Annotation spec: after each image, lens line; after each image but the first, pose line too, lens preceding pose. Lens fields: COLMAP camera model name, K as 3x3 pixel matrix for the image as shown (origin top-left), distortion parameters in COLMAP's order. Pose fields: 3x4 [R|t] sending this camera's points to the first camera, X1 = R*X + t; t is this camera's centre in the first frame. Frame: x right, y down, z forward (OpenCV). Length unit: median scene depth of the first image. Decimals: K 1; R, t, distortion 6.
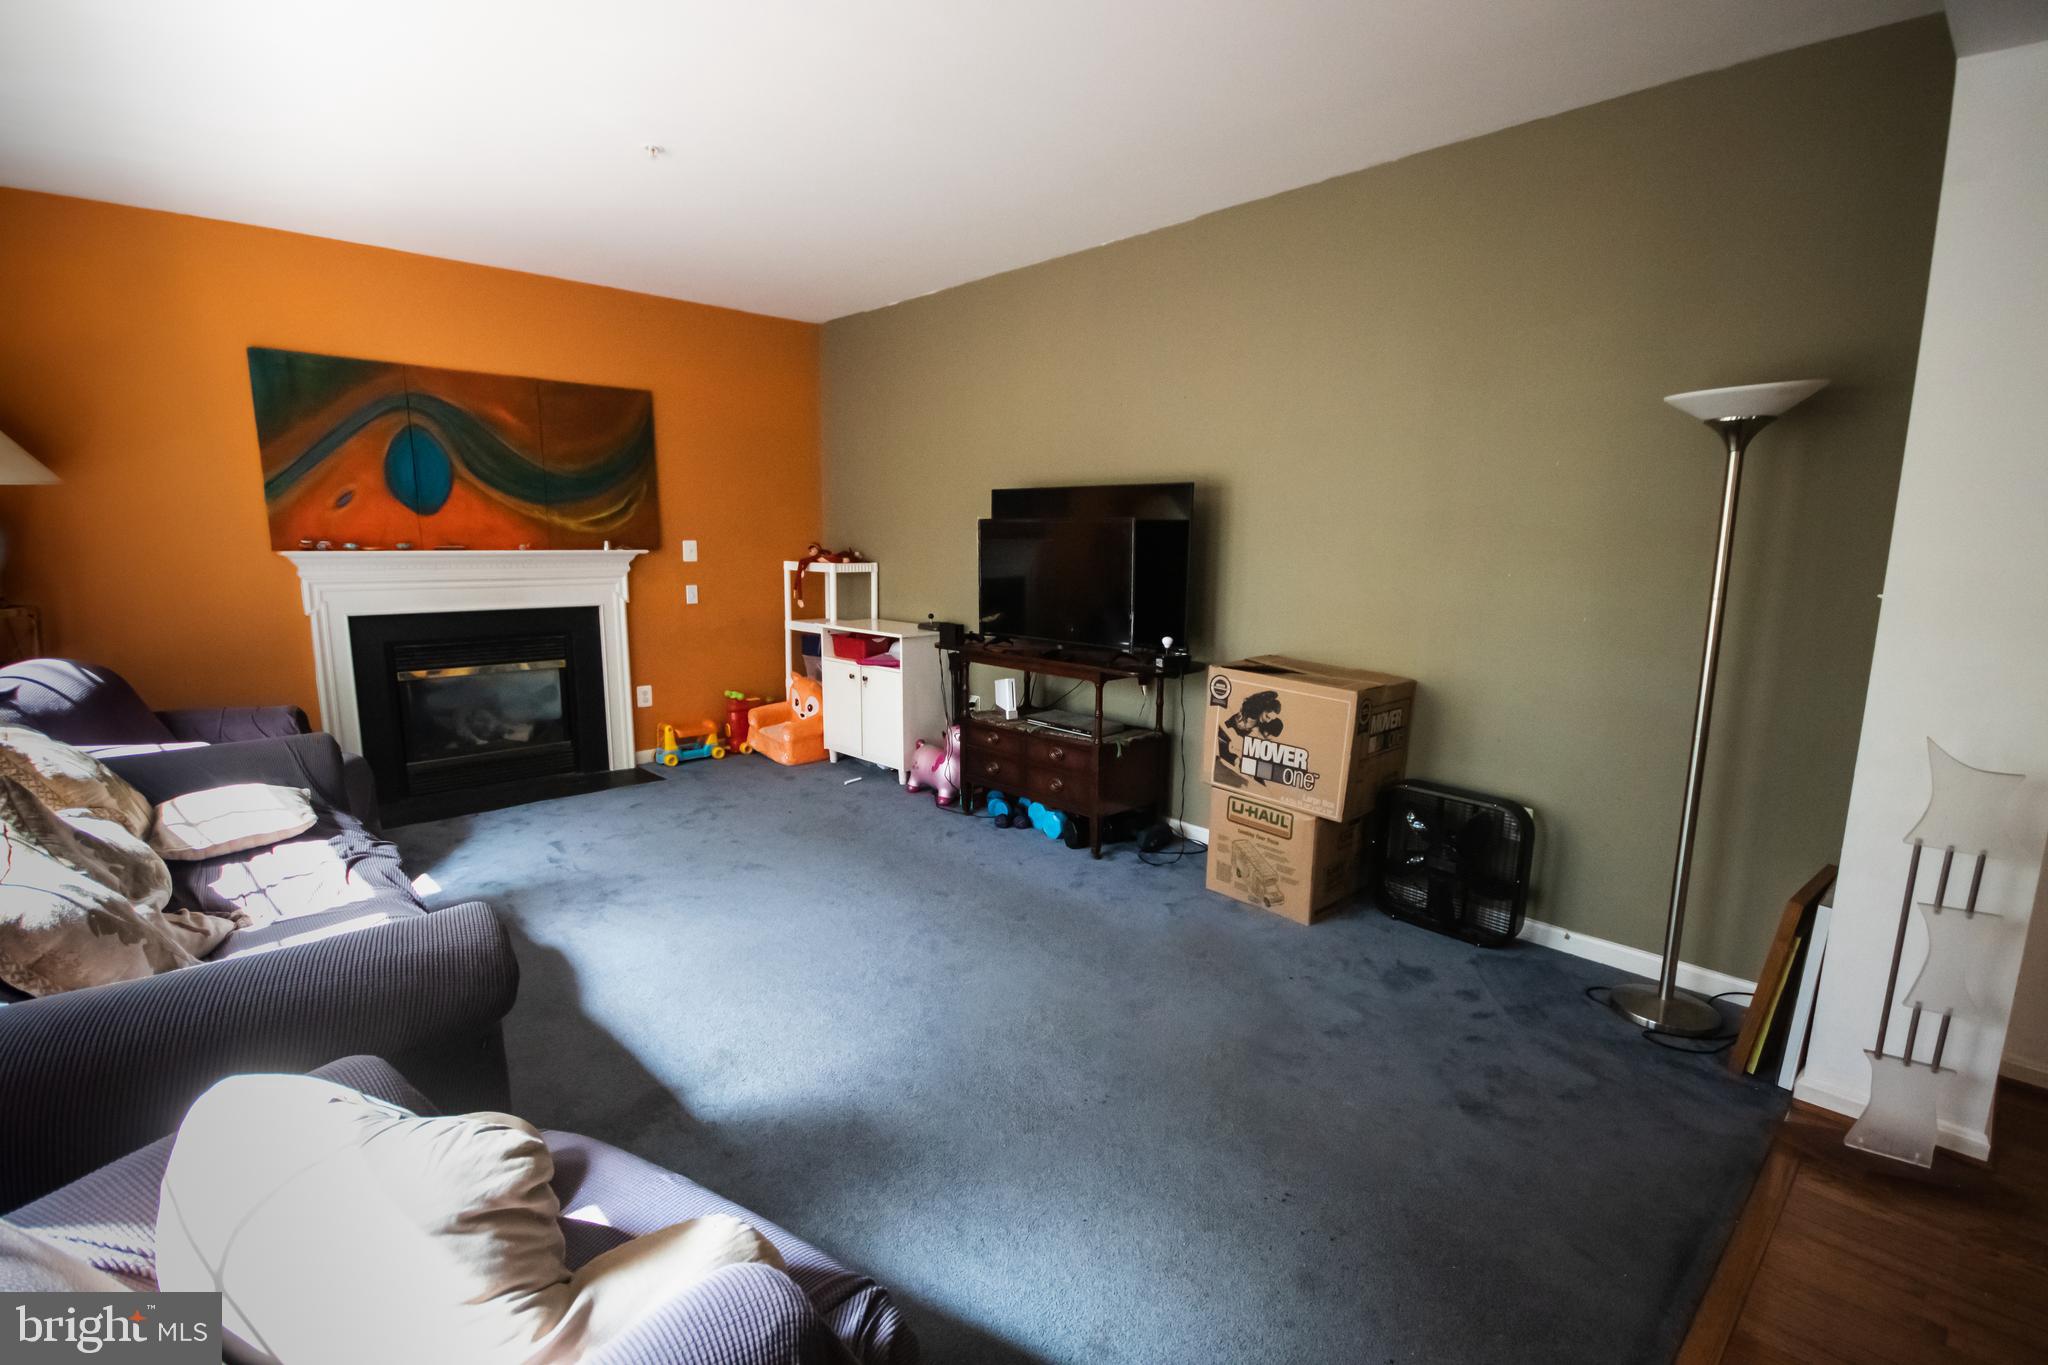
lens RADIAL K [[949.1, 0, 1019.7], [0, 949.1, 685.7], [0, 0, 1]] dist [-0.000898, 0.000386]
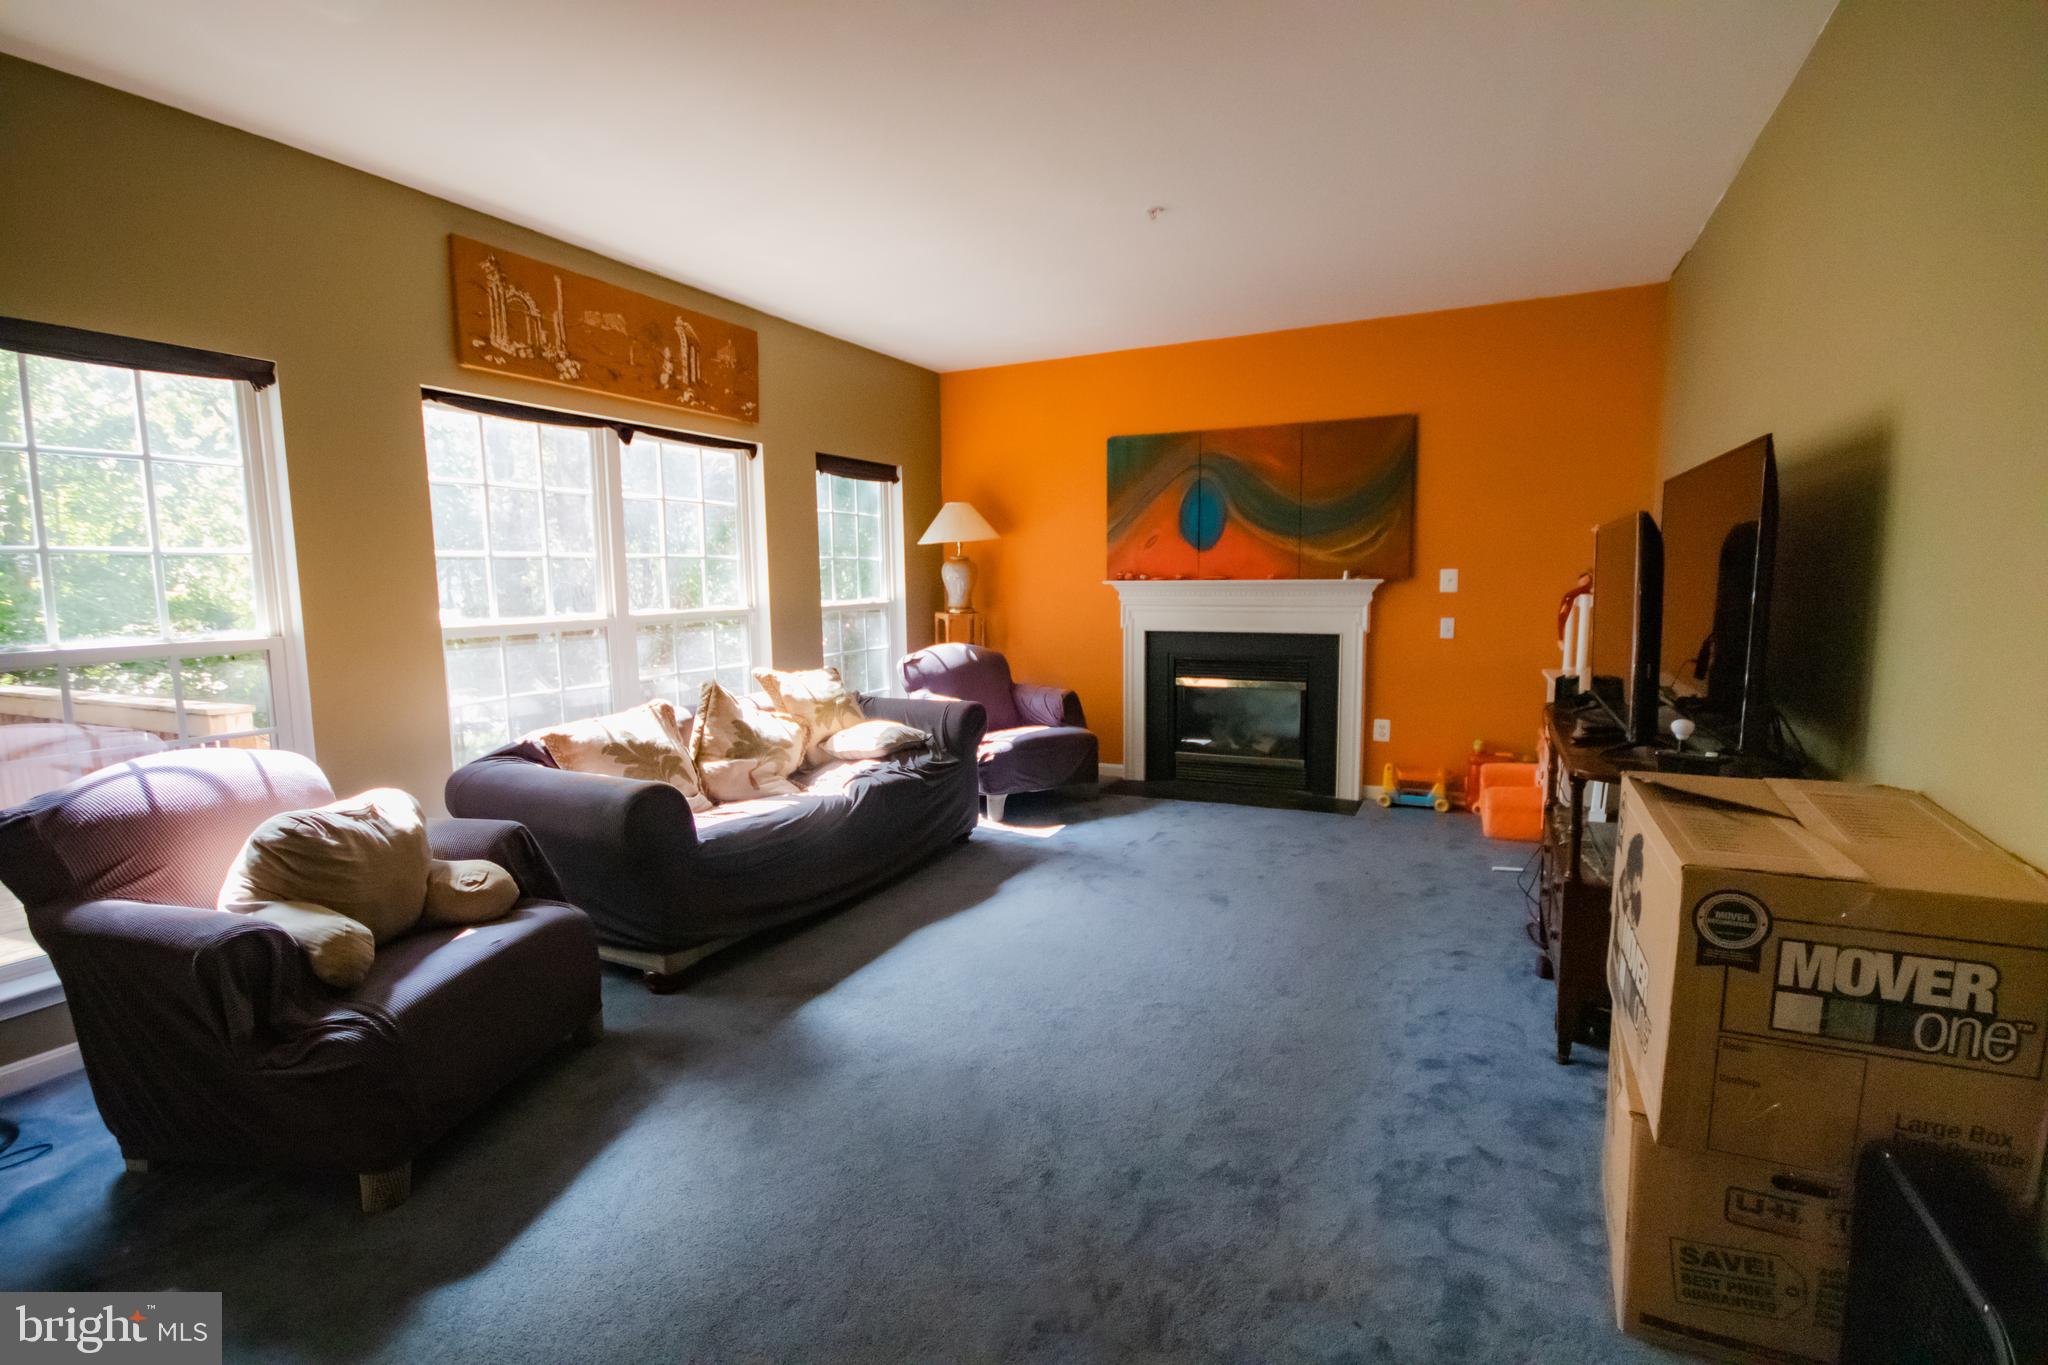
lens RADIAL K [[949.1, 0, 1019.7], [0, 949.1, 685.7], [0, 0, 1]] dist [-0.000898, 0.000386]
pose [[0.356317, 0.094340, -0.929590, 0.418067], [-0.133068, 0.989872, 0.049453, -0.037275], [0.924841, 0.106078, 0.365262, 0.342696]]
